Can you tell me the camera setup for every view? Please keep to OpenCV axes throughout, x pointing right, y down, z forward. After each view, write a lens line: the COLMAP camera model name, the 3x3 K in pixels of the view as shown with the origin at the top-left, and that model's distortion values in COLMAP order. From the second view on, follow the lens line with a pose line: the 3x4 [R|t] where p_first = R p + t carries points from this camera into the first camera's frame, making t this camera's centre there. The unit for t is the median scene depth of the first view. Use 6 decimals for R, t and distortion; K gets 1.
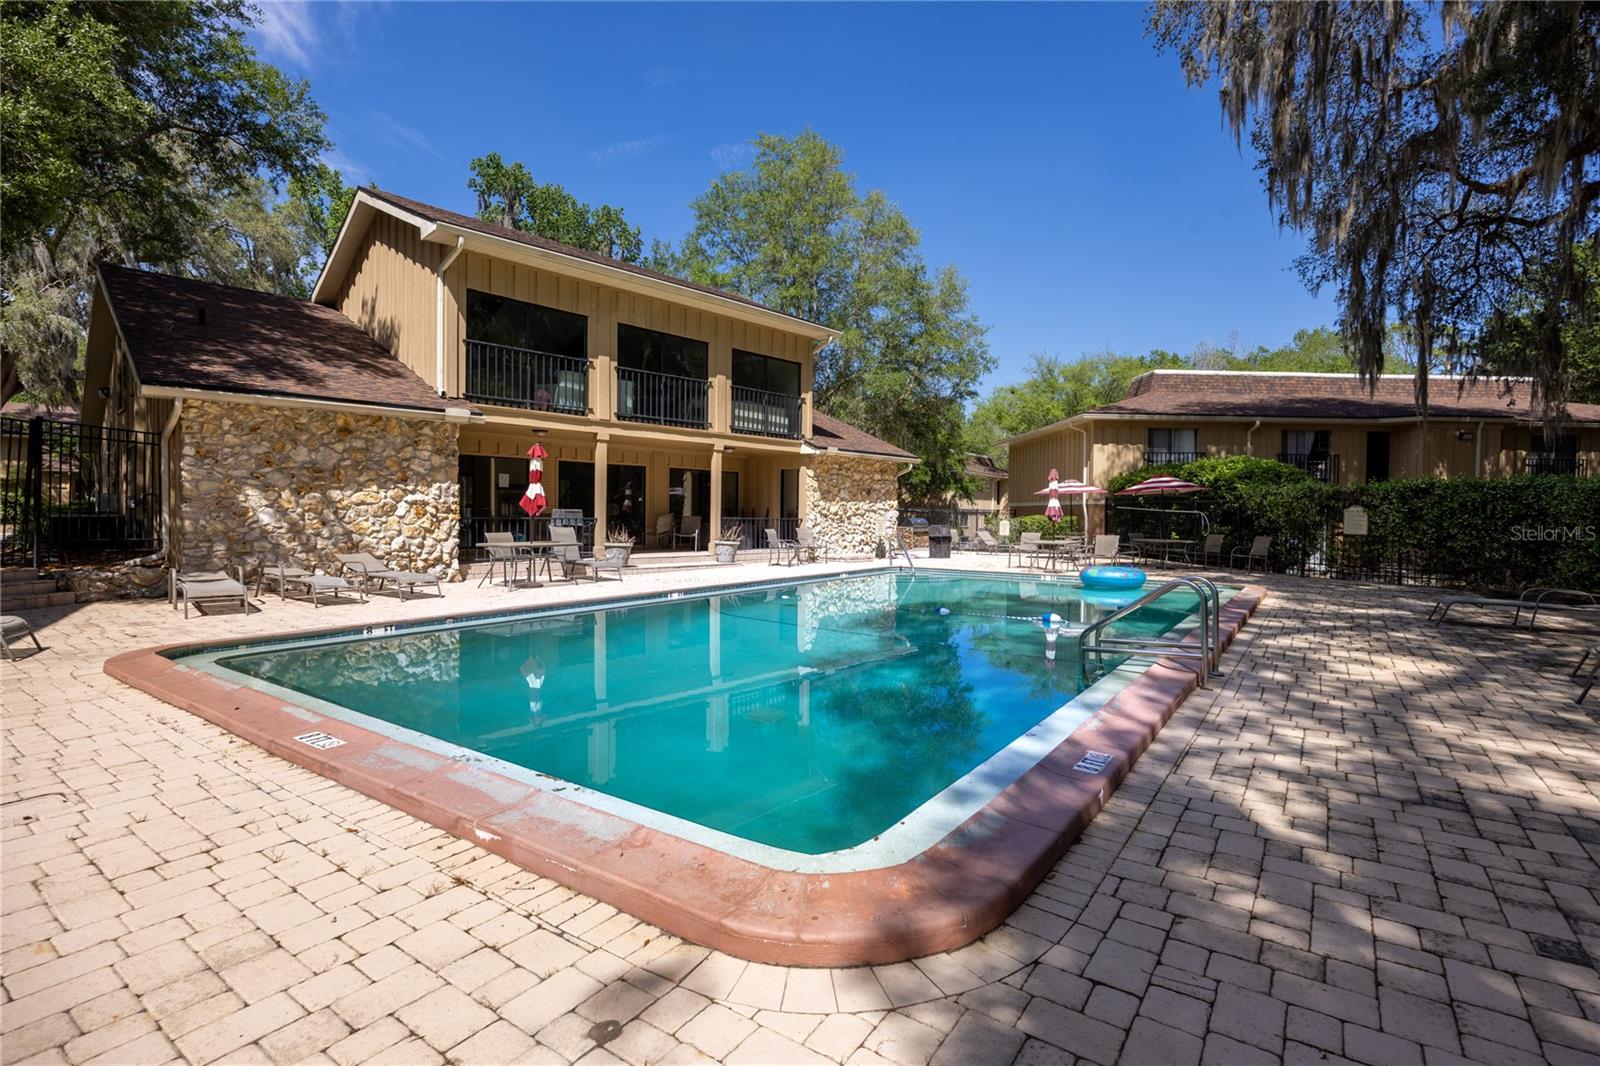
lens RADIAL K [[756.9, 0, 804.9], [0, 756.9, 528.0], [0, 0, 1]] dist [-0.000690, 0.000039]
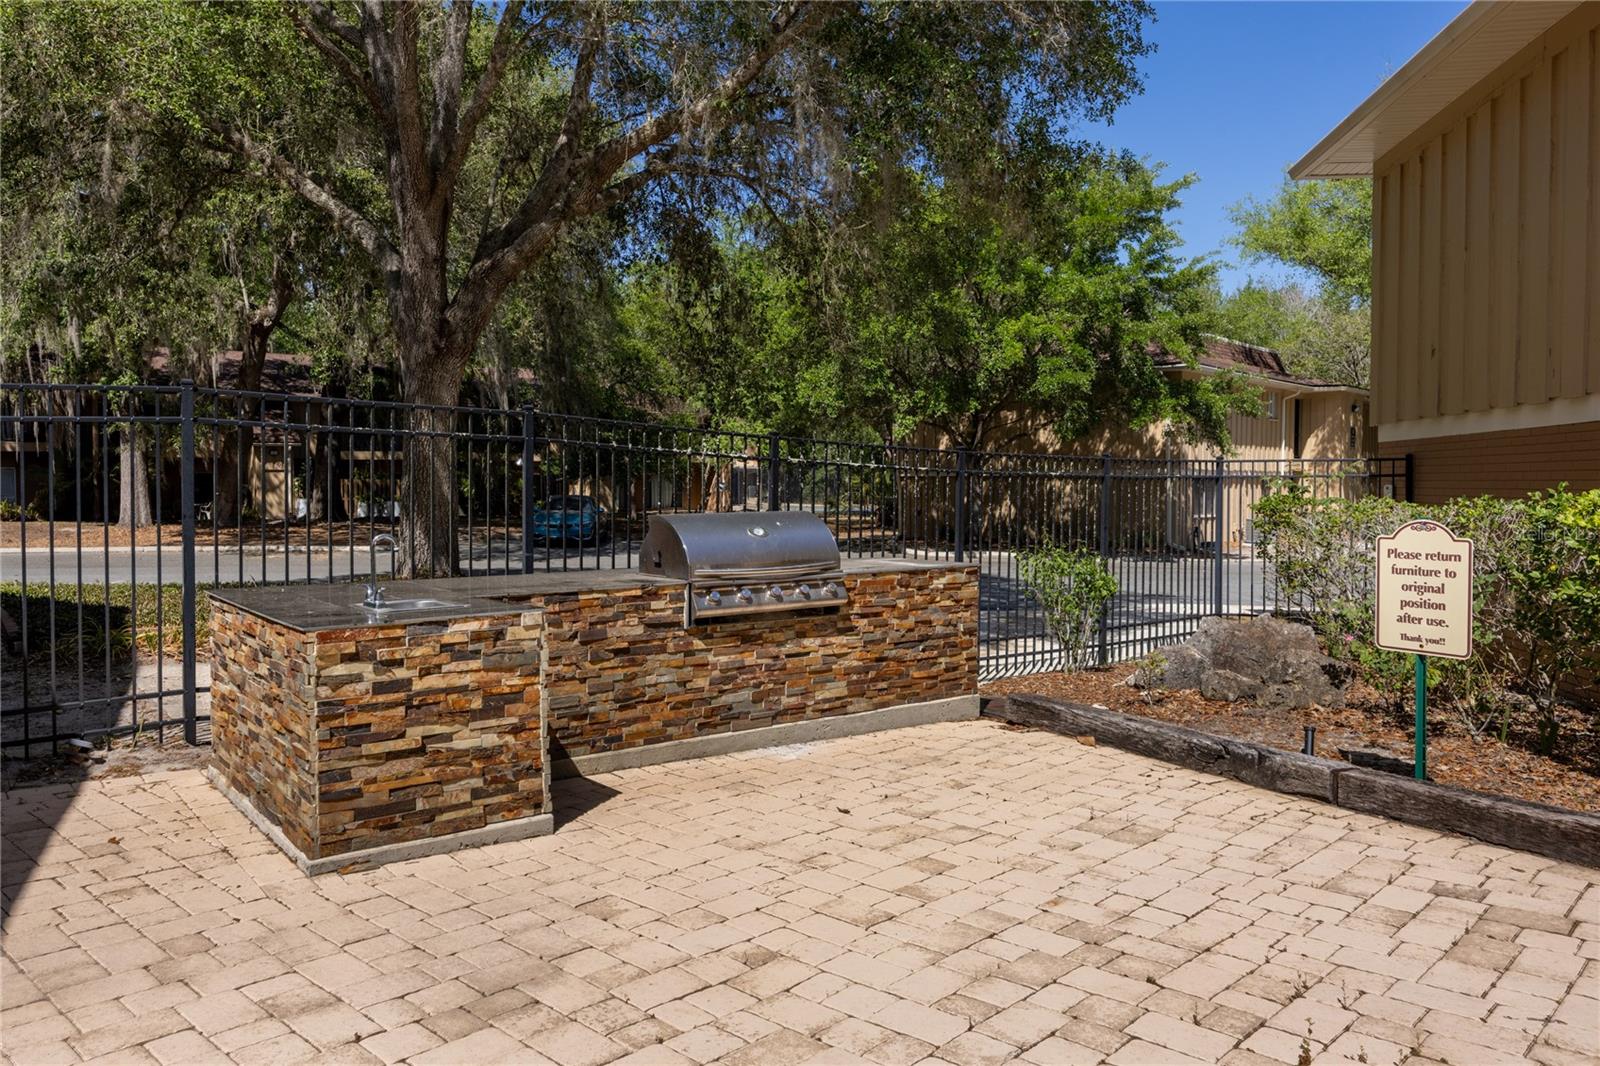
lens RADIAL K [[1184.7, 0, 797.7], [0, 1184.7, 527.2], [0, 0, 1]] dist [0.004965, -0.007088]
pose [[0.989867, -0.004219, -0.141936, 0.096884], [0.006466, 0.999861, 0.015373, -0.006271], [0.141851, -0.016135, 0.989756, 0.397648]]
